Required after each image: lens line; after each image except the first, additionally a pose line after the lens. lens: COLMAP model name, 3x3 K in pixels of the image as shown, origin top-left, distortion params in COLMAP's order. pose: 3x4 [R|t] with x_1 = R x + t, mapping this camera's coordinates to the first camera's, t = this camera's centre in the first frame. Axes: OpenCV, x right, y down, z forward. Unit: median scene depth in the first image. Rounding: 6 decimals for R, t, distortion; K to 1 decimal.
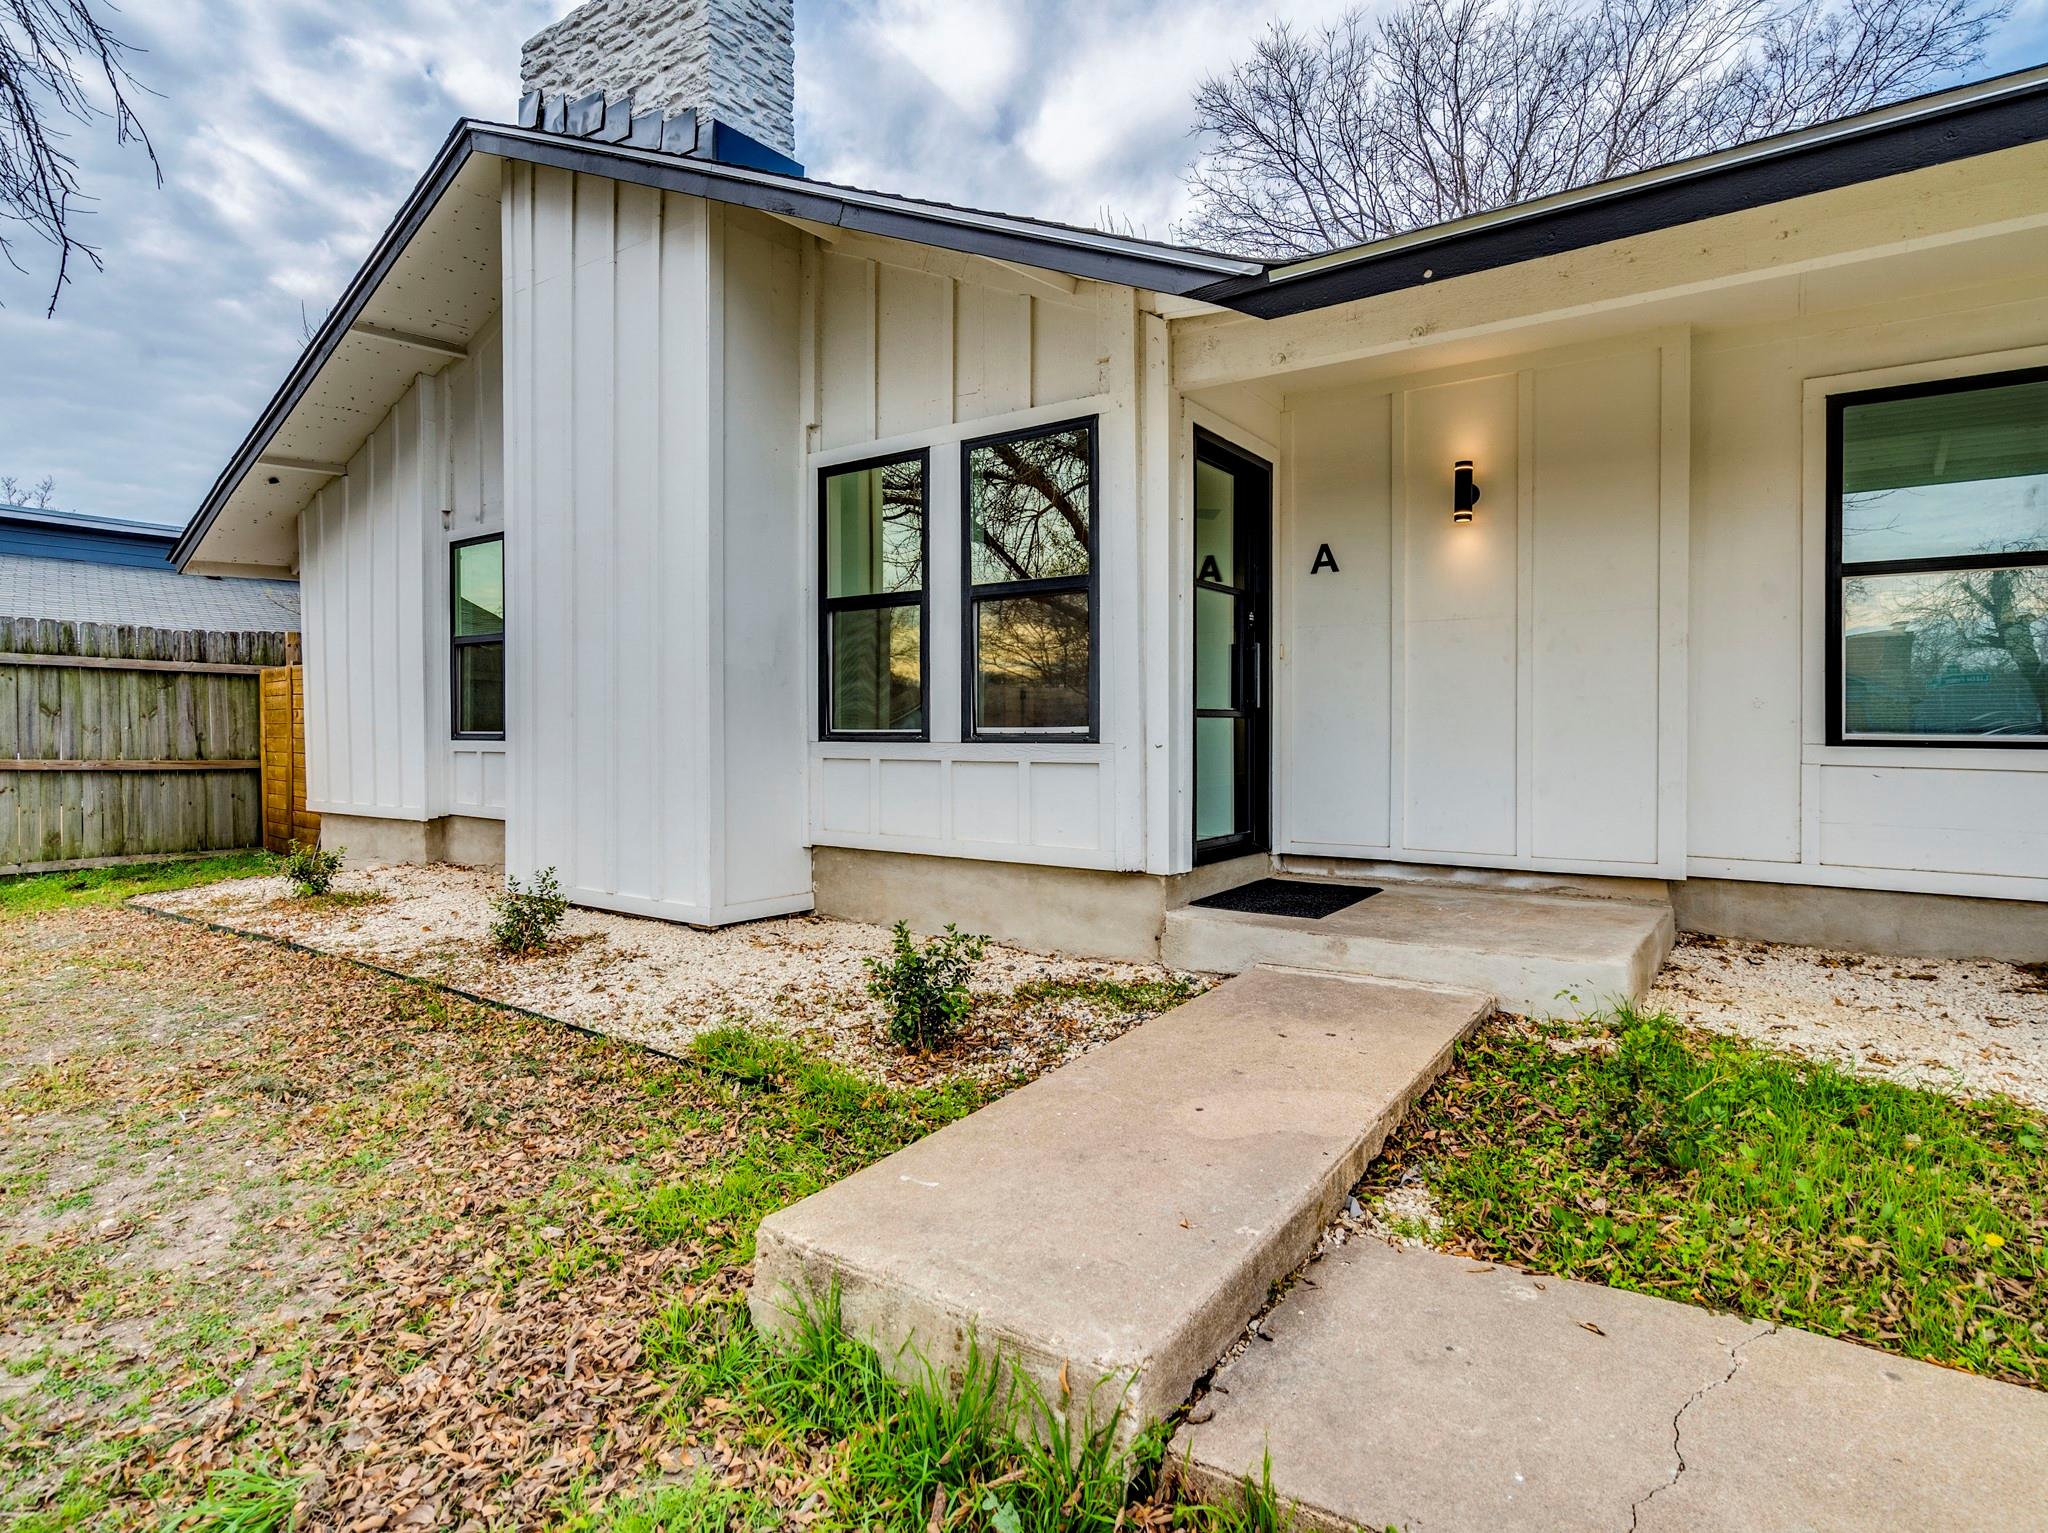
lens RADIAL K [[1073.9, 0, 1016.2], [0, 1073.9, 753.5], [0, 0, 1]] dist [-0.005769, 0.002153]
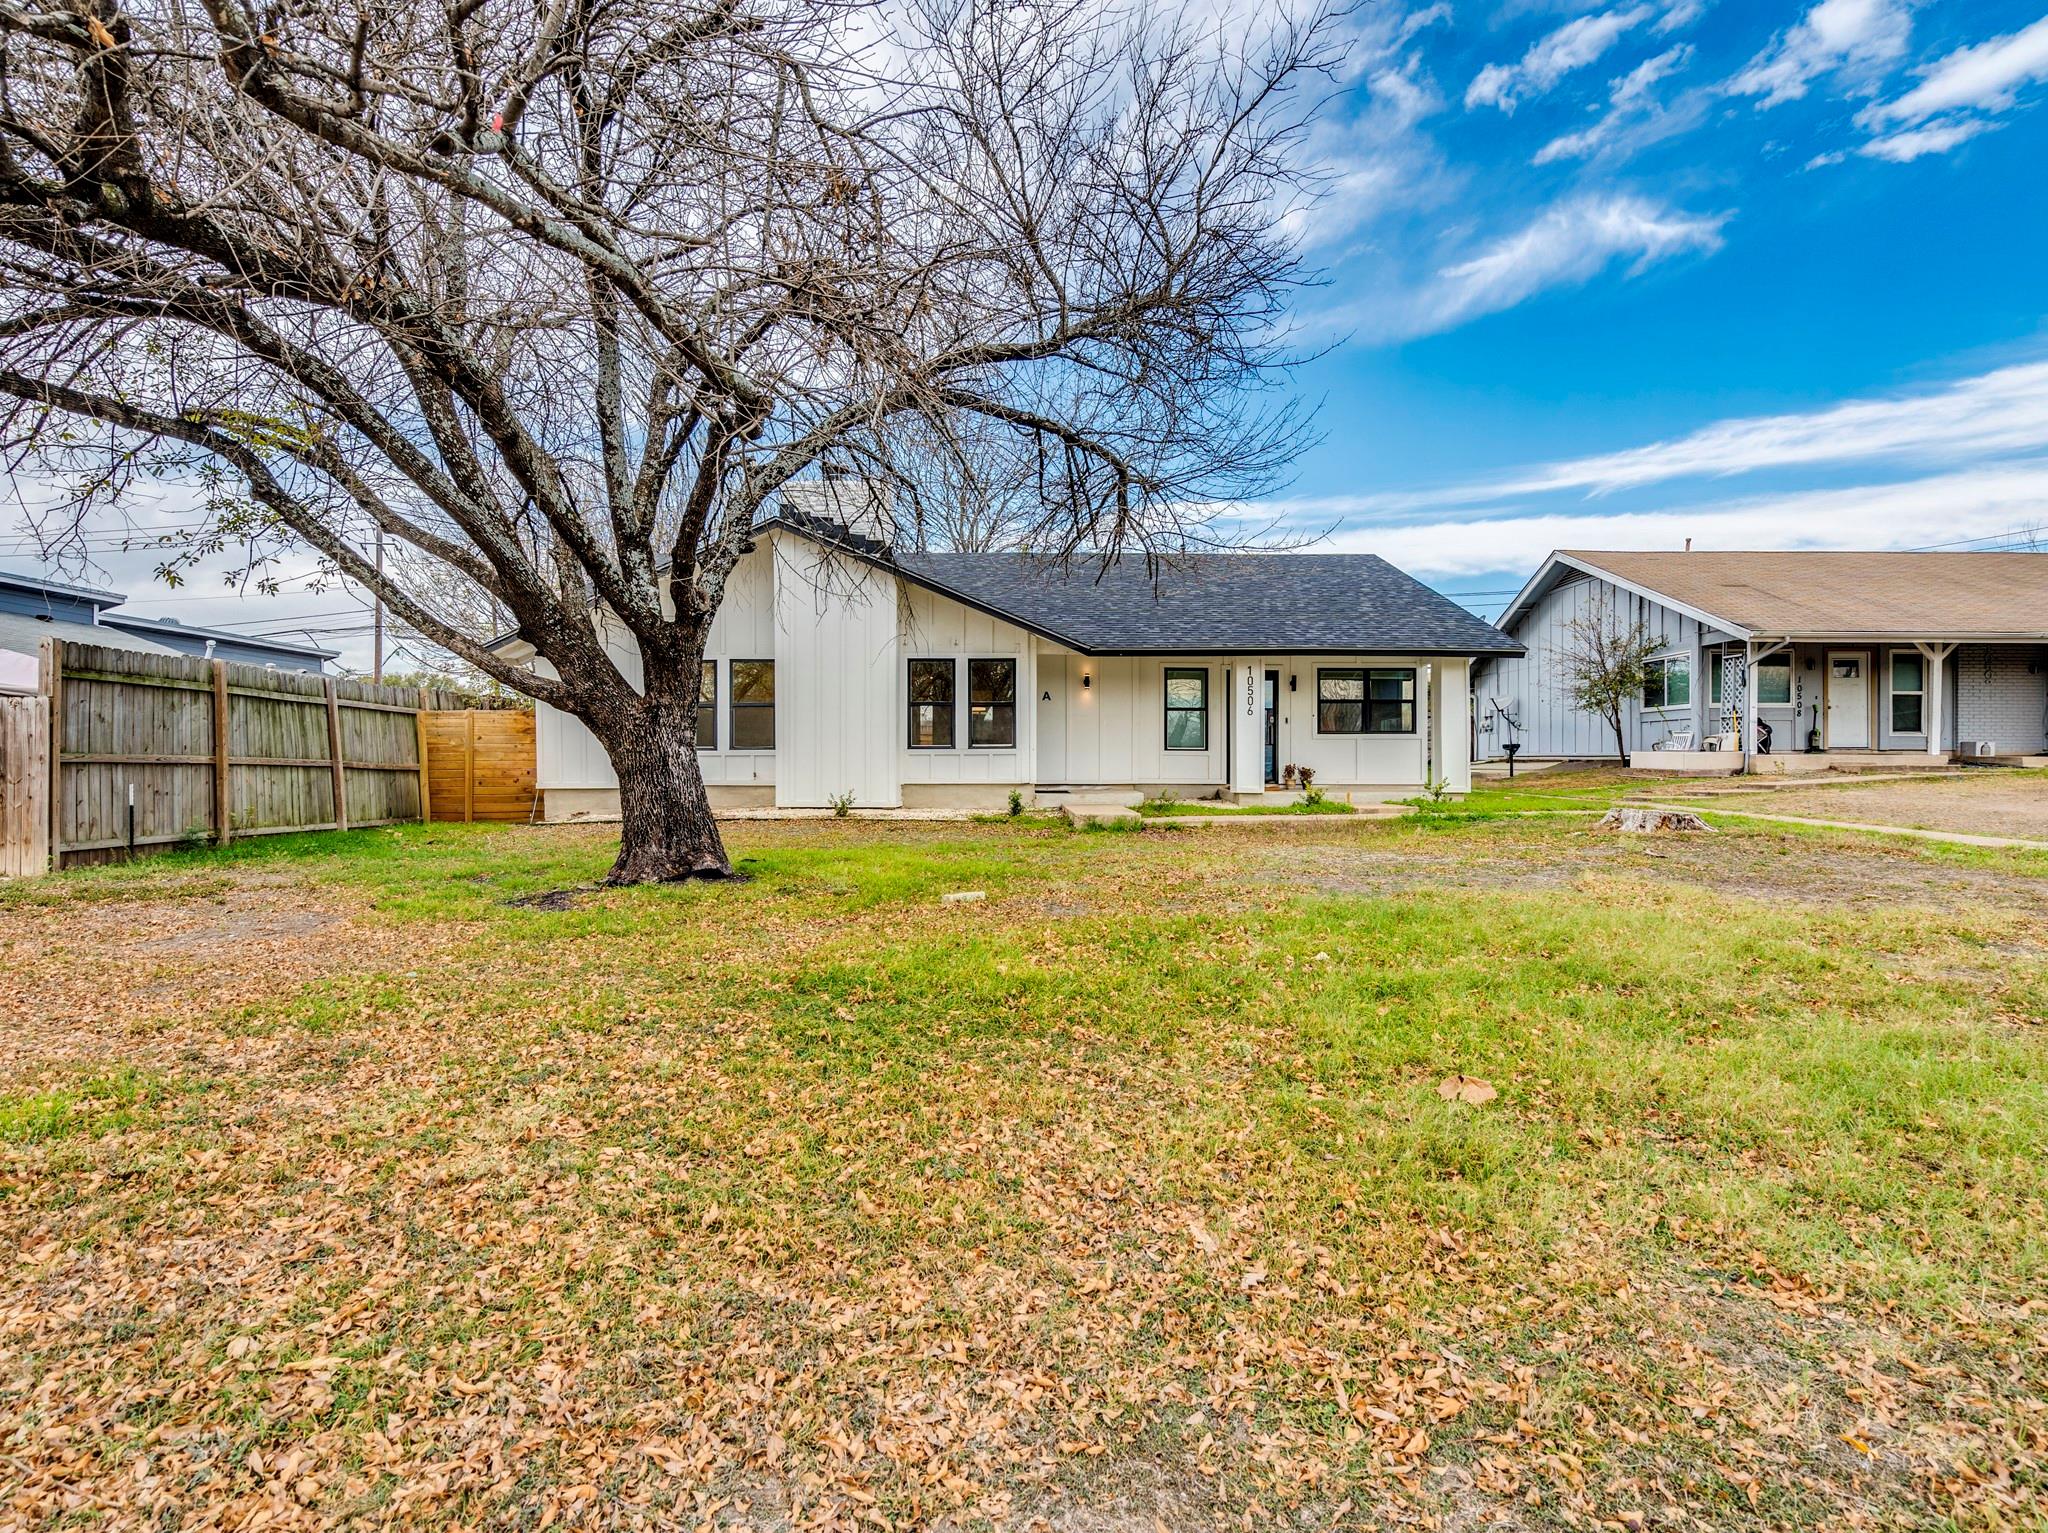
lens RADIAL K [[1048.8, 0, 1020.2], [0, 1048.8, 757.6], [0, 0, 1]] dist [-0.007768, 0.000255]
pose [[0.811722, 0.004030, 0.584030, -1.810079], [0.015752, 0.999461, -0.028791, 0.112485], [-0.583832, 0.032570, 0.811221, -1.720987]]
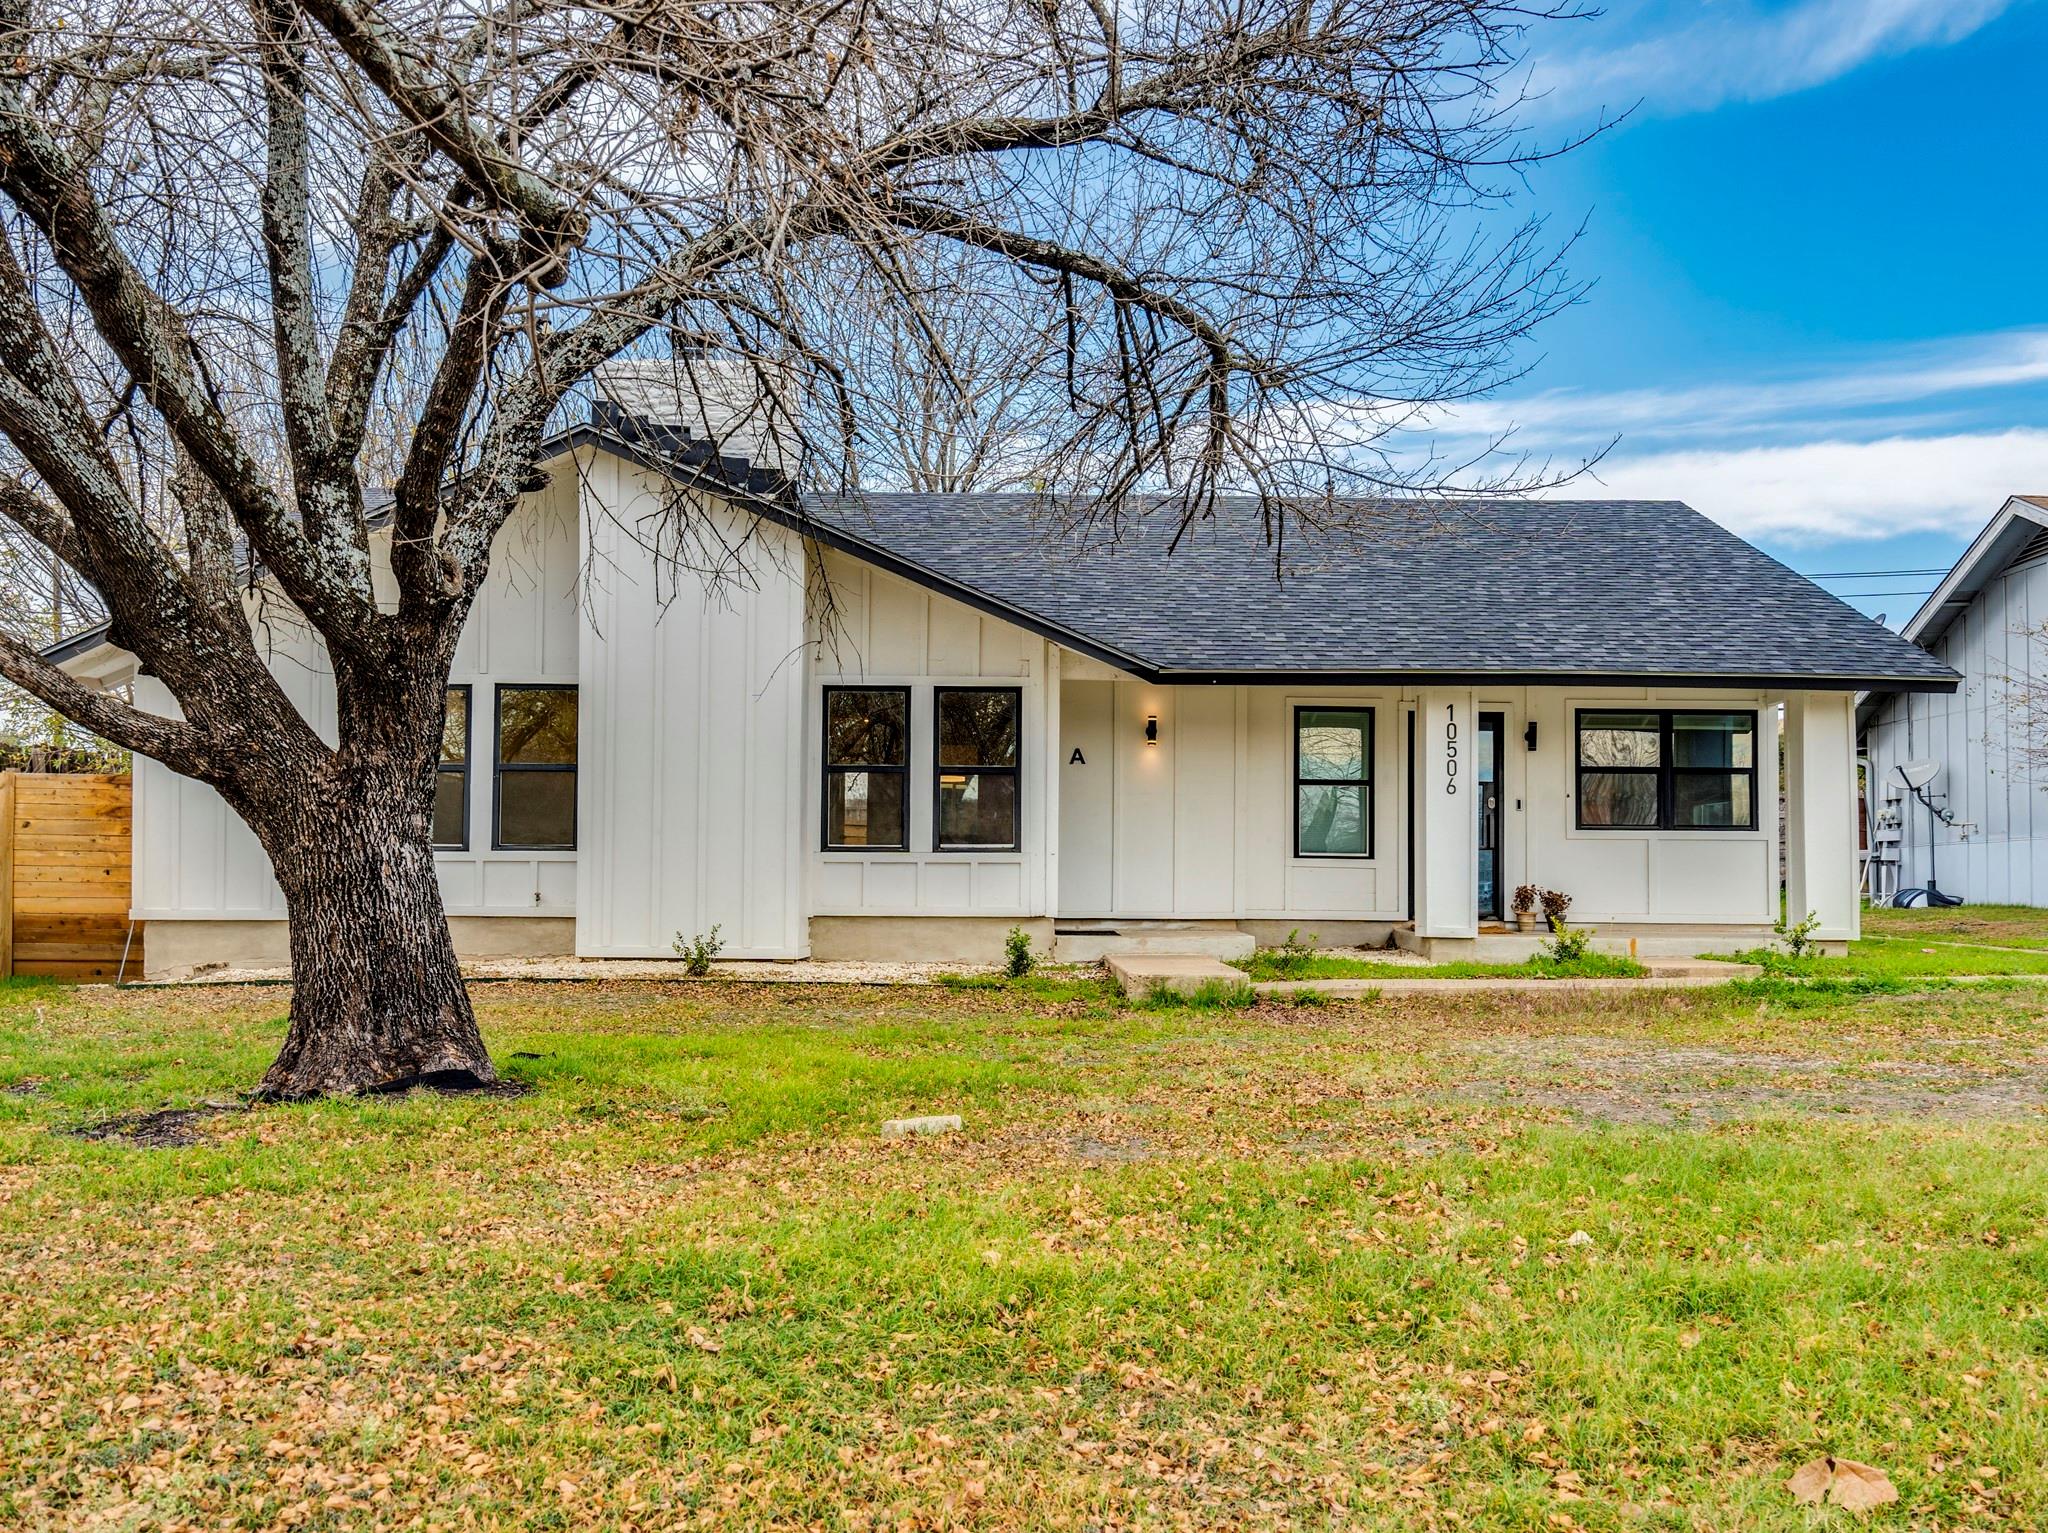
lens RADIAL K [[1870.0, 0, 1045.4], [0, 1870.0, 763.9], [0, 0, 1]] dist [-0.010732, -0.001208]
pose [[0.806250, 0.043653, 0.589962, -1.749519], [0.008260, 0.996346, -0.085011, 0.109990], [-0.591517, 0.073413, 0.802943, -1.636058]]
